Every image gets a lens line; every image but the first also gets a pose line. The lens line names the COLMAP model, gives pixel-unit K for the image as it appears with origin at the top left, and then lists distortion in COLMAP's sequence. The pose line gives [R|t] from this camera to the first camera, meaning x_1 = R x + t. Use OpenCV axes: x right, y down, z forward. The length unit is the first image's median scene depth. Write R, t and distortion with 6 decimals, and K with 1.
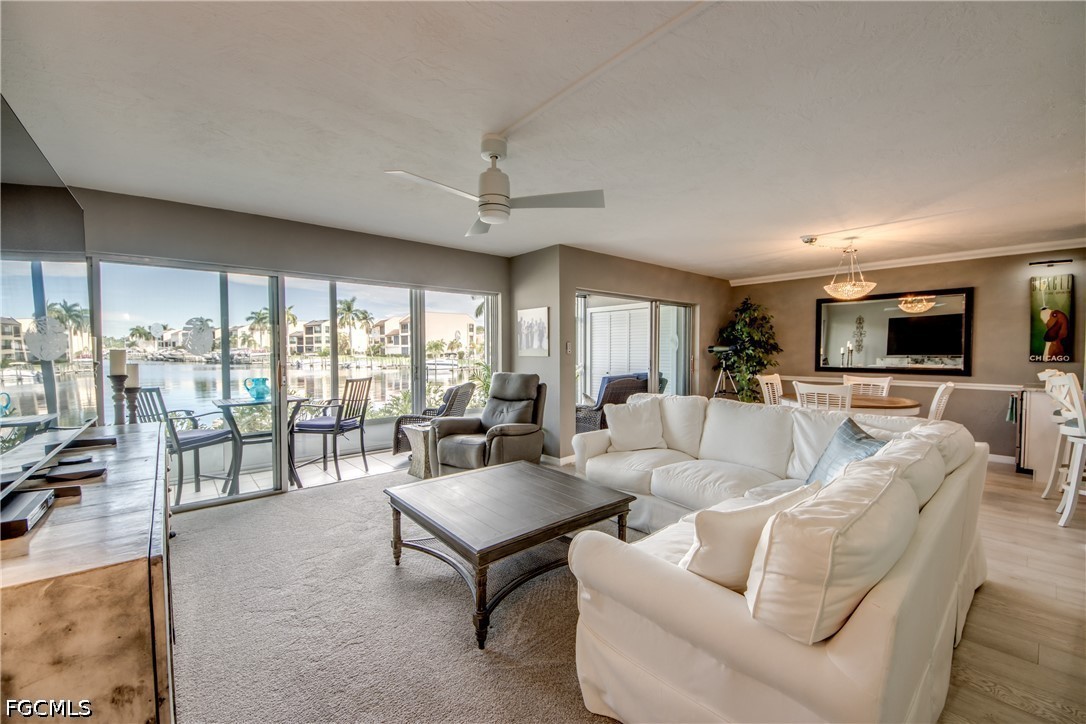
lens RADIAL K [[422.5, 0, 561.6], [0, 422.5, 375.6], [0, 0, 1]] dist [0.007077, -0.009155]
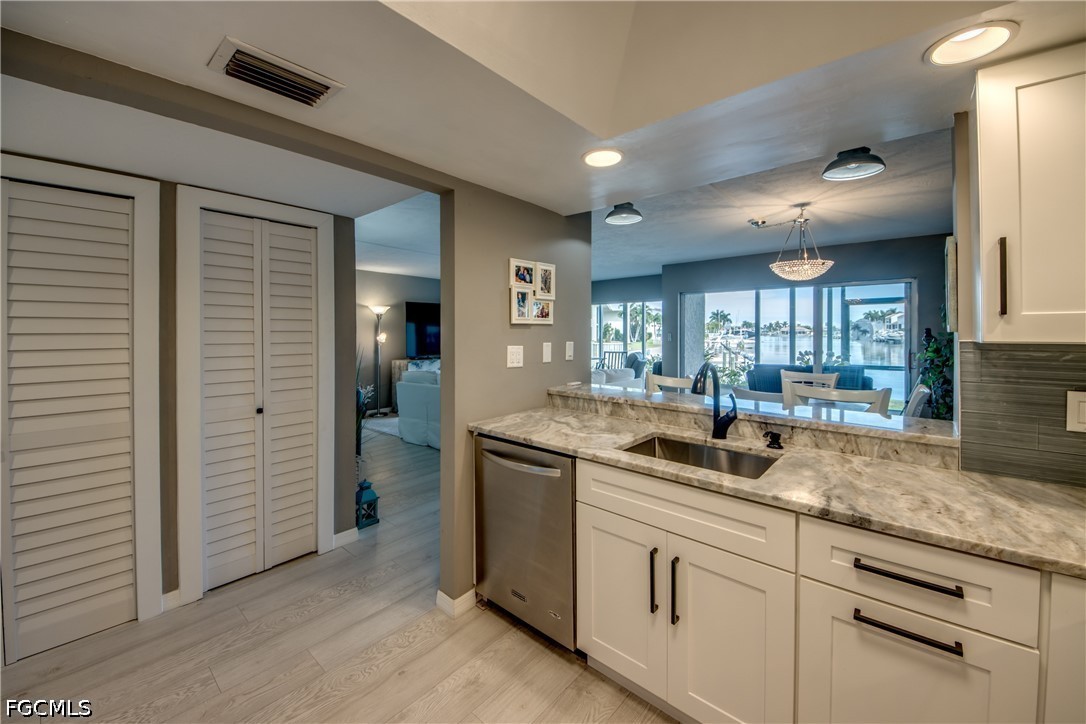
lens RADIAL K [[422.5, 0, 542.3], [0, 422.5, 330.3], [0, 0, 1]] dist [0.007077, -0.009155]
pose [[0.120471, -0.002150, -0.992714, 0.968718], [-0.061377, 0.998068, -0.009610, -0.034579], [0.990818, 0.062087, 0.120107, 0.303721]]
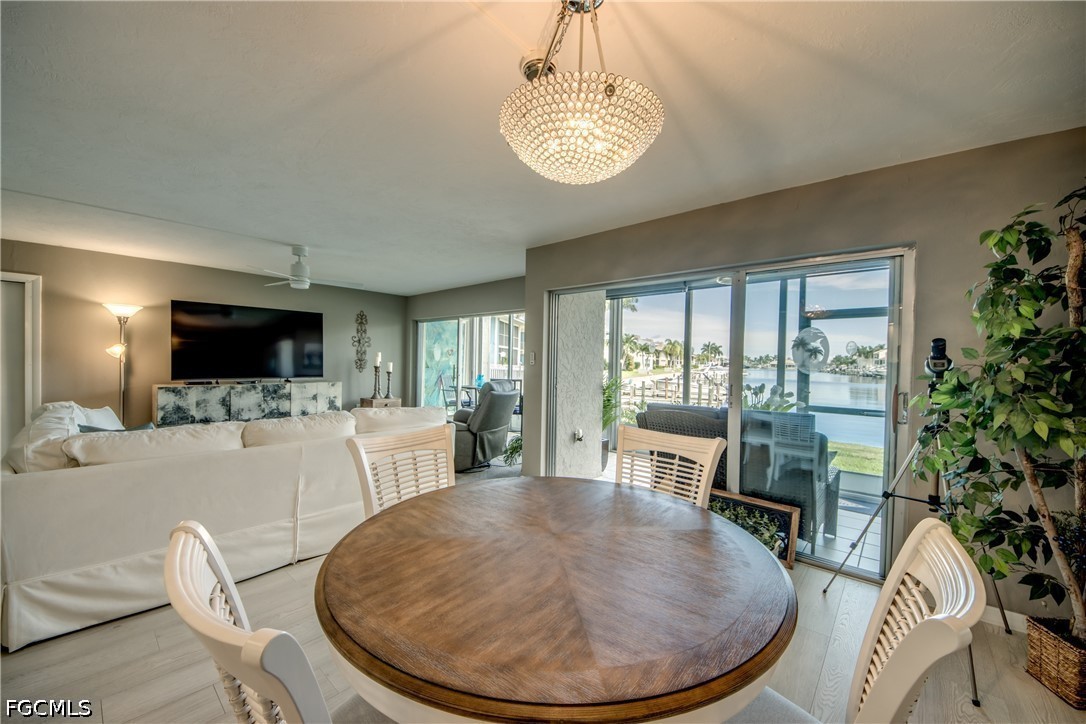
lens RADIAL K [[422.6, 0, 548.3], [0, 422.6, 363.3], [0, 0, 1]] dist [-0.001466, -0.001655]
pose [[0.145765, 0.012907, -0.989235, 0.665063], [-0.084174, 0.996451, 0.000598, -0.041355], [0.985732, 0.083180, 0.146334, 0.640801]]
